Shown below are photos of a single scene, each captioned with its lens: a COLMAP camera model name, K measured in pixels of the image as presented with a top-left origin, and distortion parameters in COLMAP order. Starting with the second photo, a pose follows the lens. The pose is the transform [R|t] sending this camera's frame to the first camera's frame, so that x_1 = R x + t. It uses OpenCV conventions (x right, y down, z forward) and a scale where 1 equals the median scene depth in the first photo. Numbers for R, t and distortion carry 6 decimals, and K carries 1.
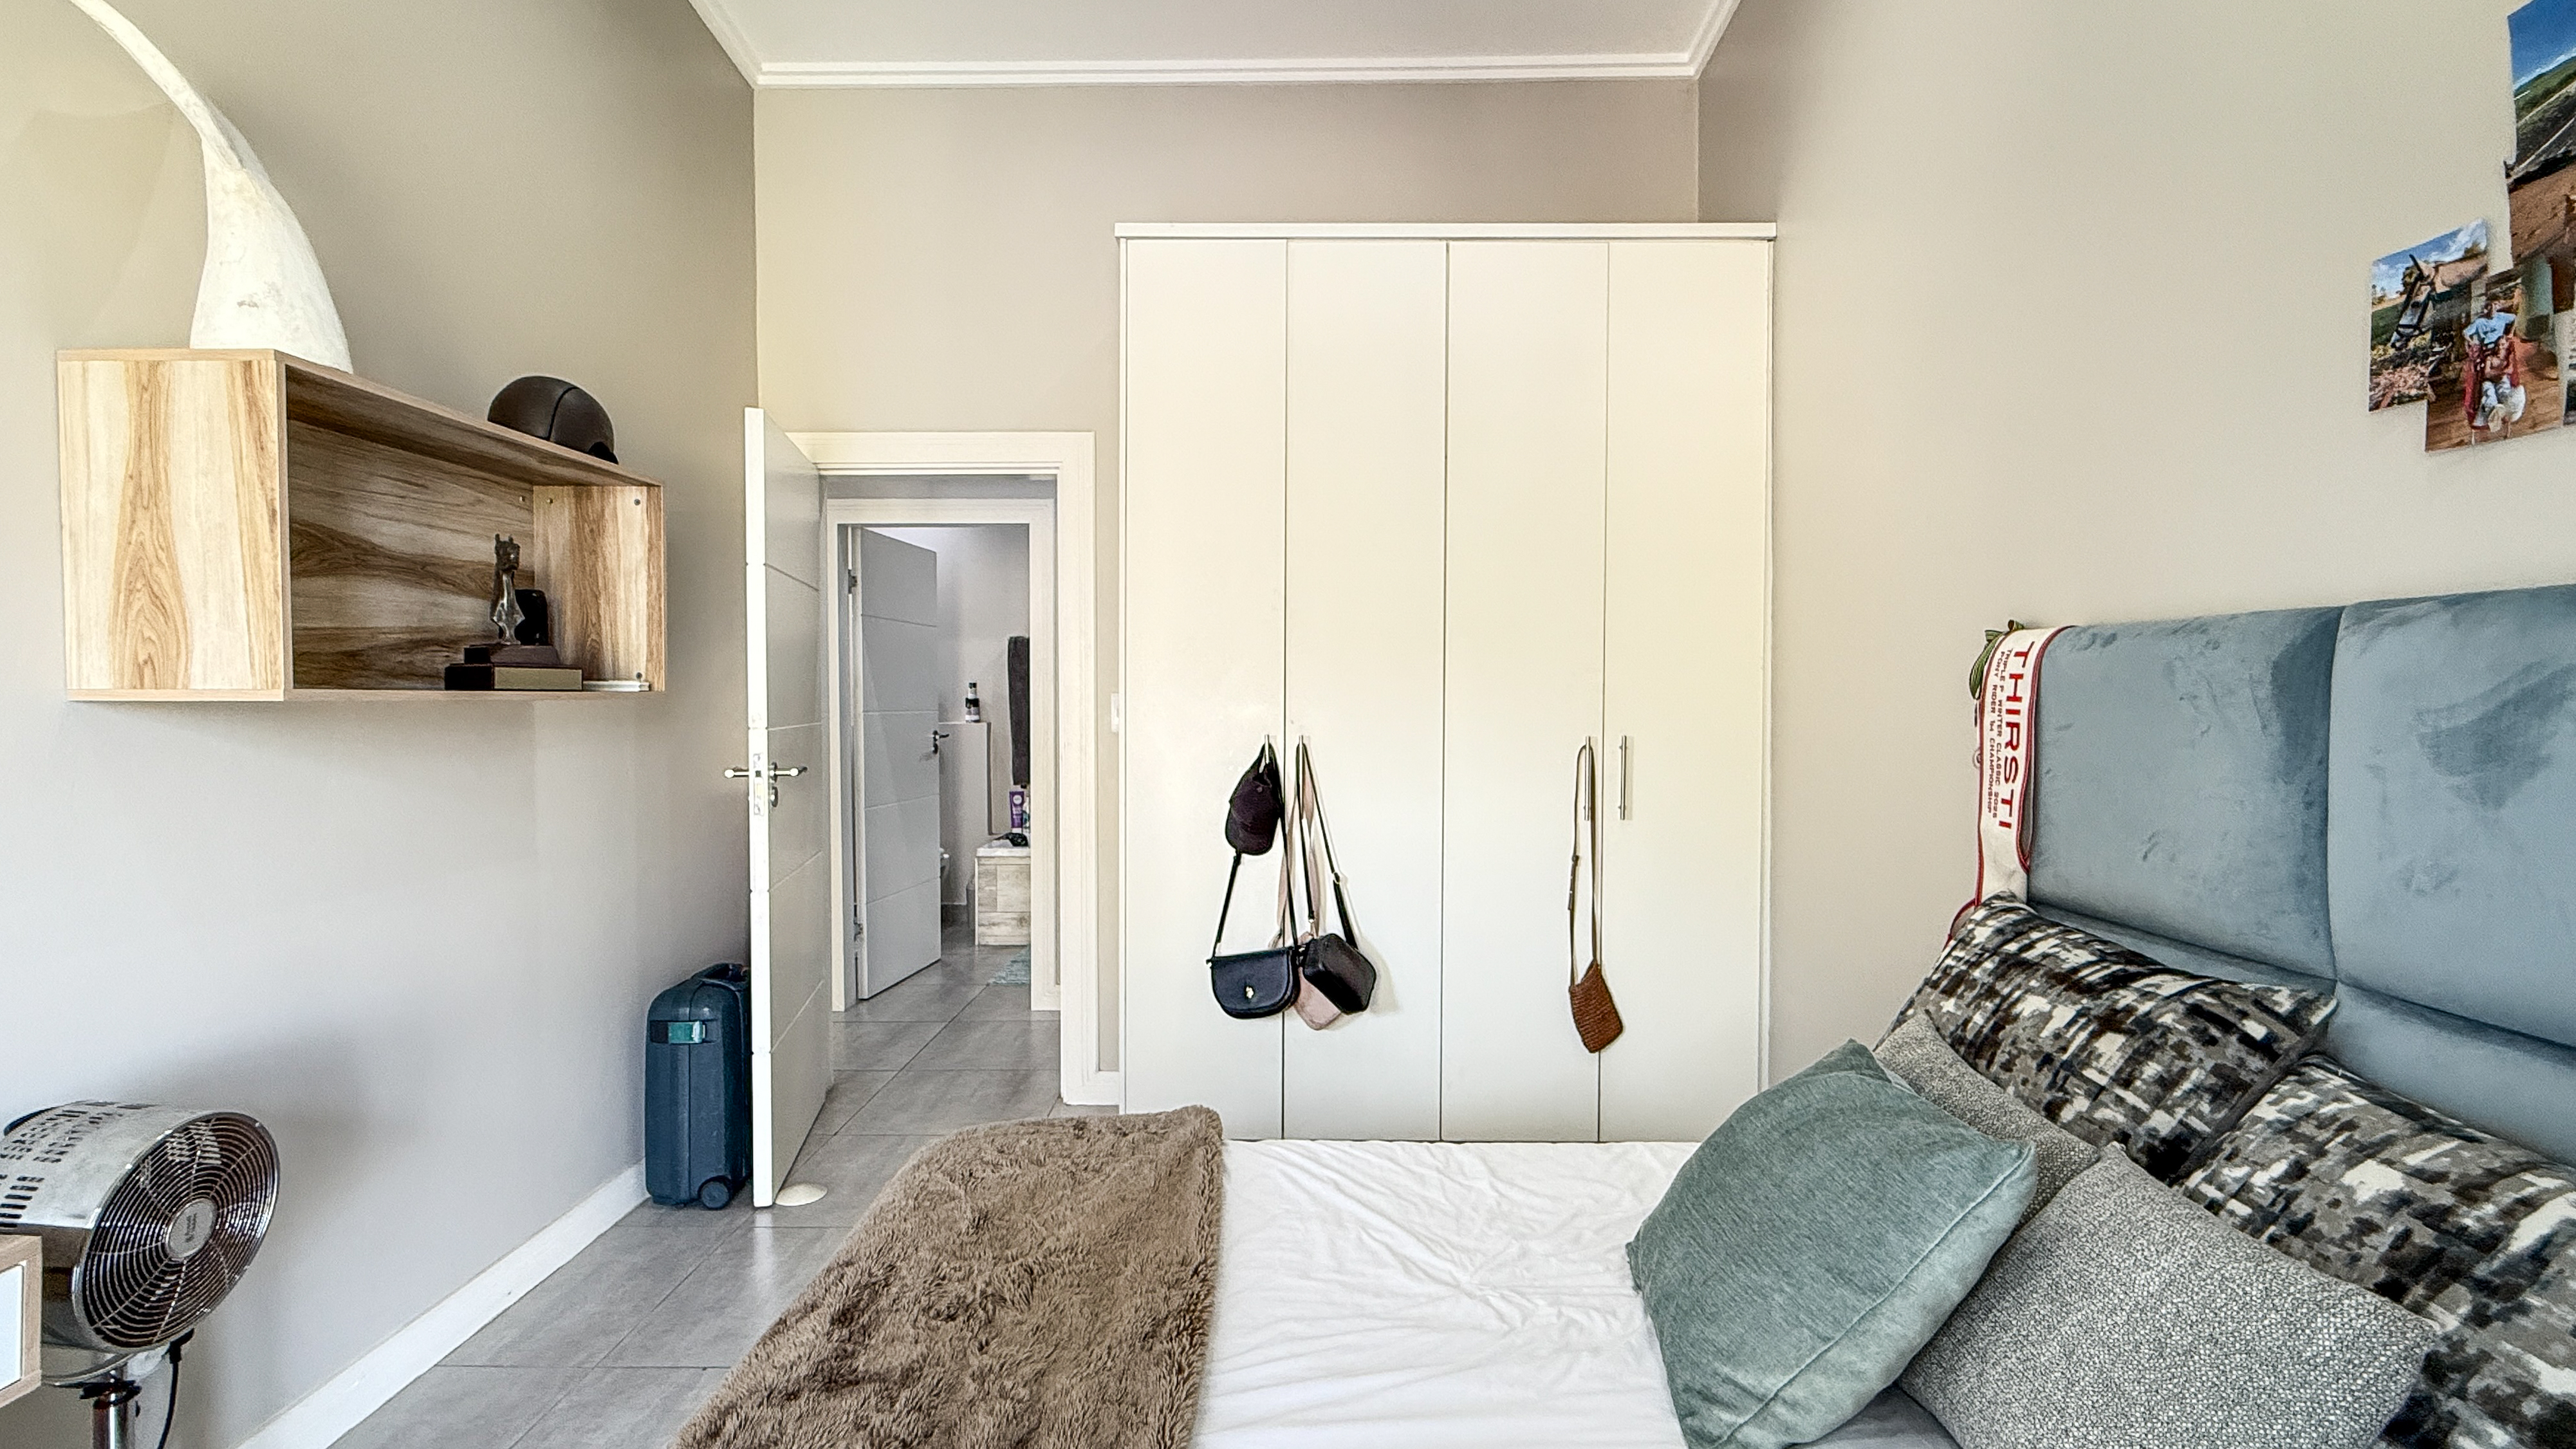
lens RADIAL K [[1189.7, 0, 1289.9], [0, 1189.7, 726.0], [0, 0, 1]] dist [0.000452, -0.000624]
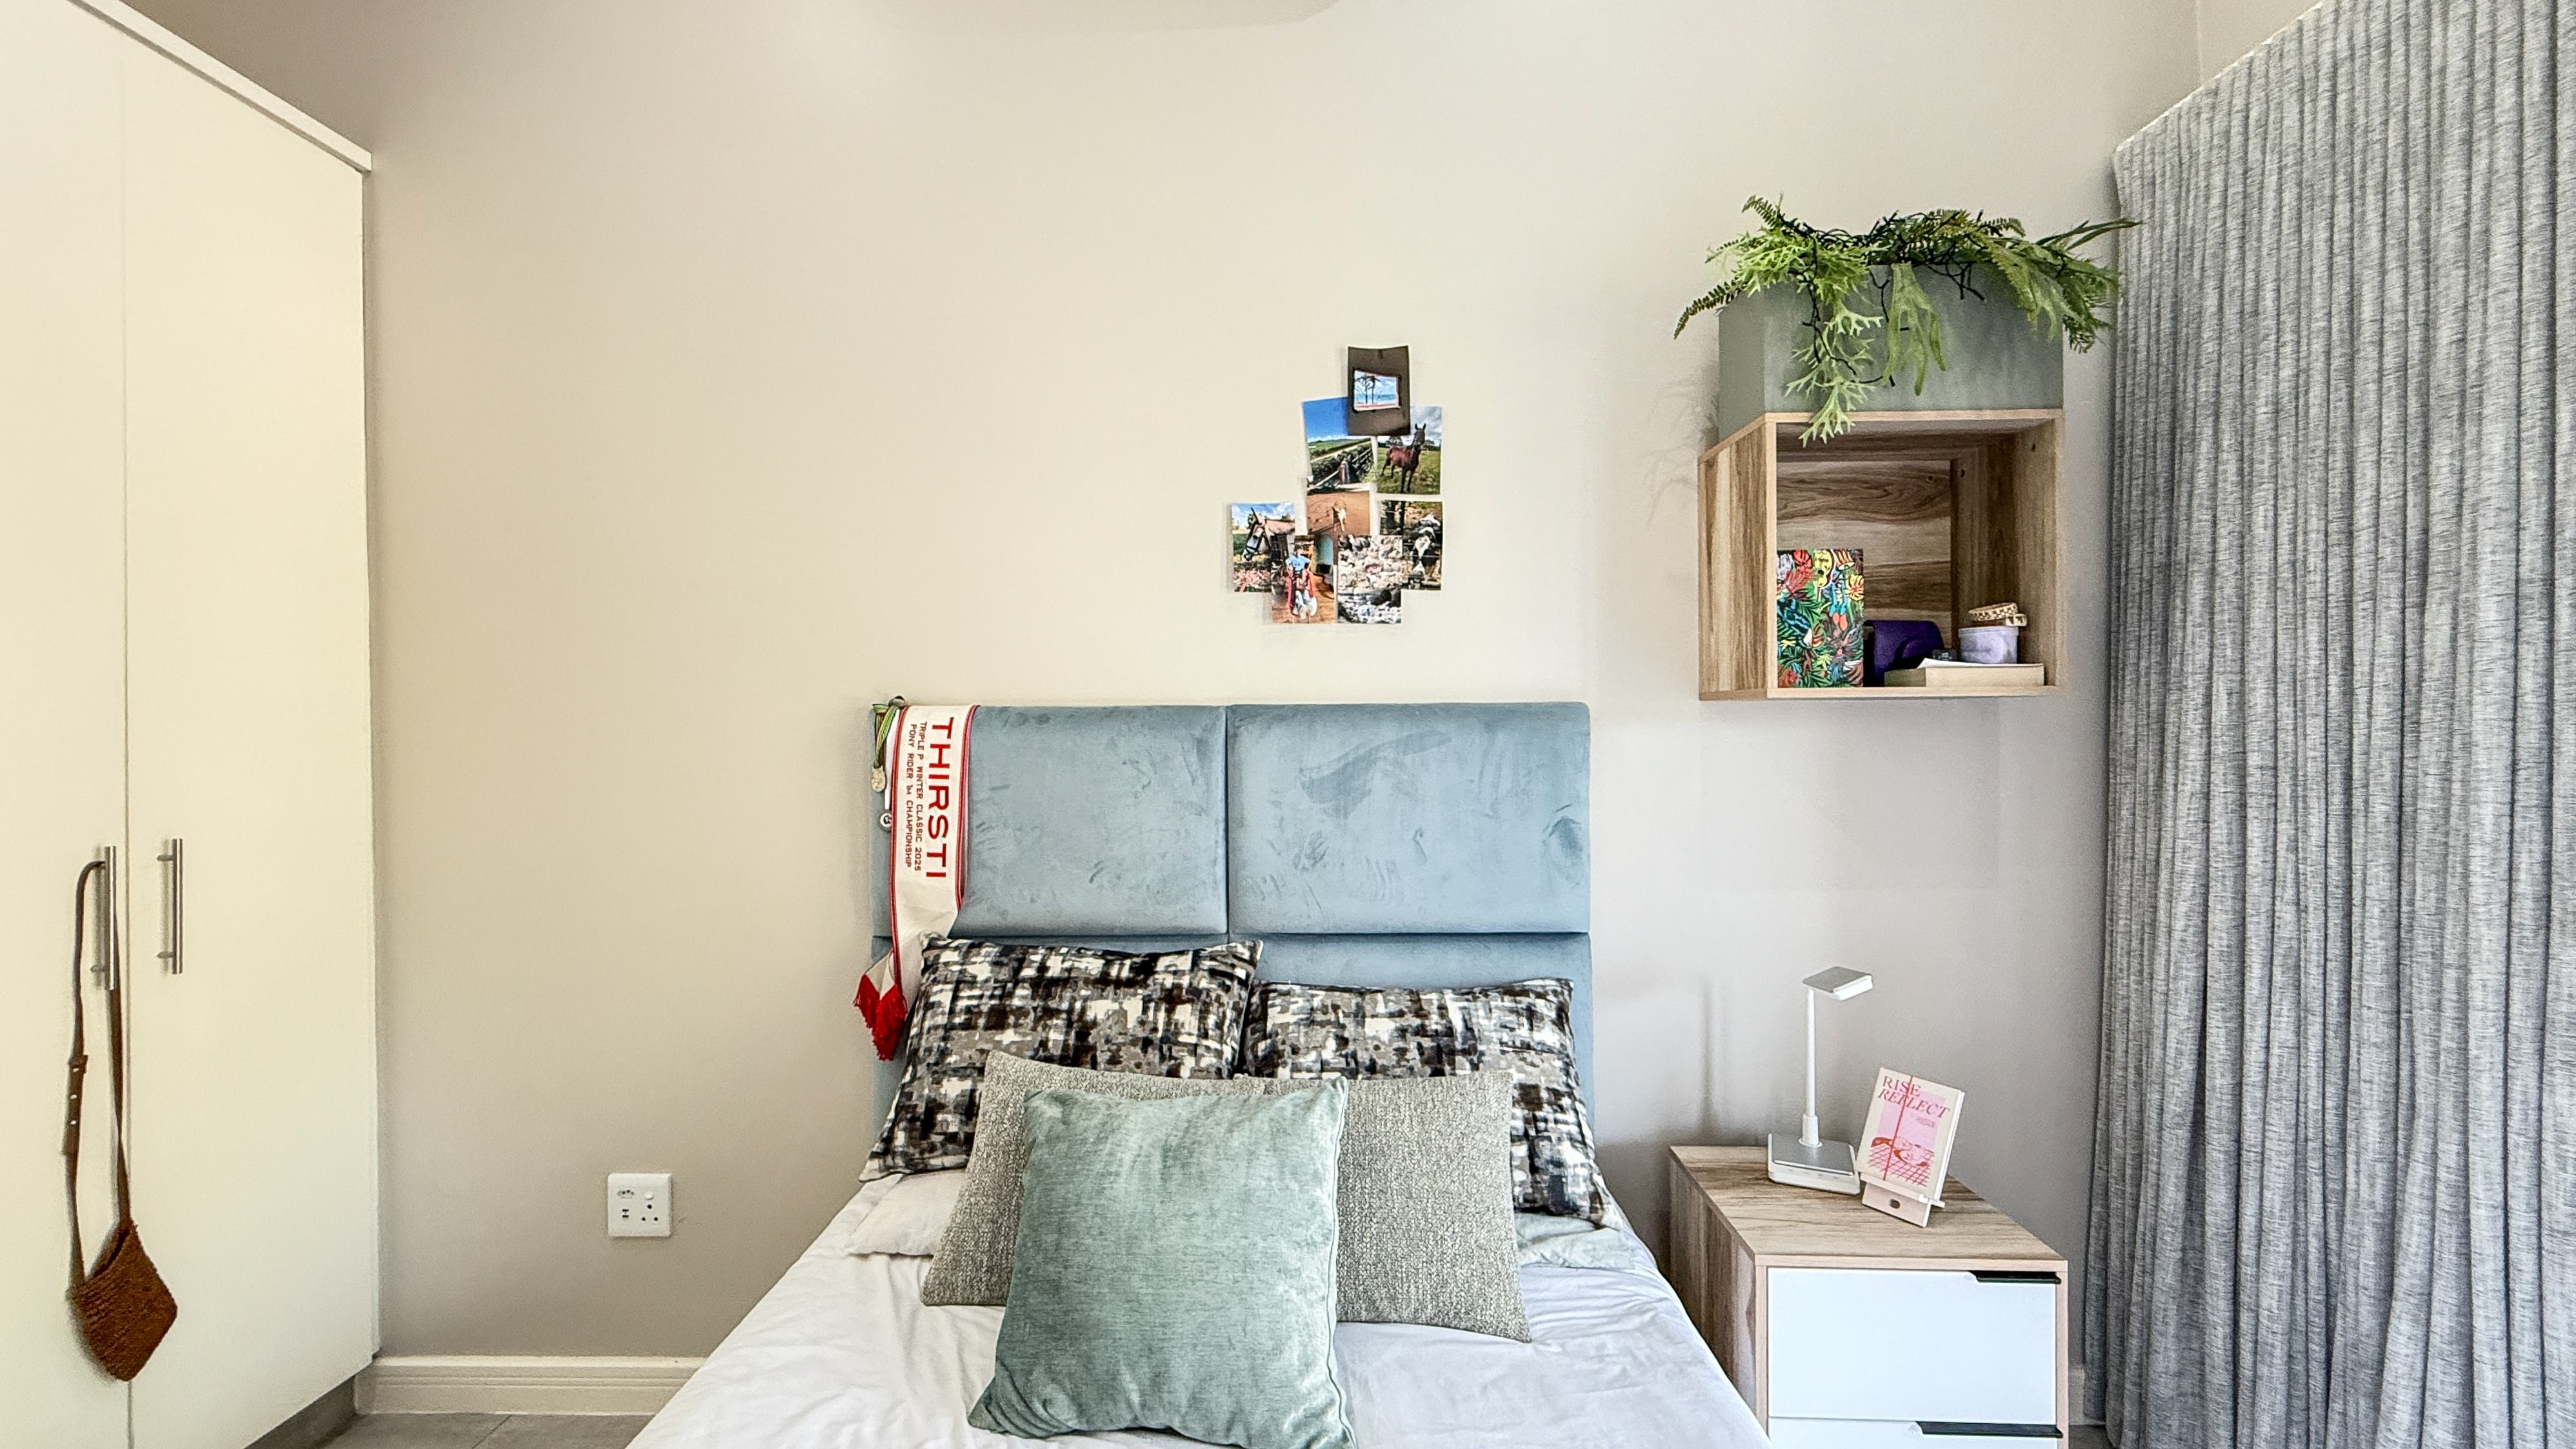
lens RADIAL K [[1030.8, 0, 1281.0], [0, 1030.8, 724.9], [0, 0, 1]] dist [-0.000989, -0.000489]
pose [[0.019056, -0.002685, 0.999815, -0.534966], [0.033038, 0.999452, 0.002054, -0.072792], [-0.999272, 0.032993, 0.019134, 0.873258]]
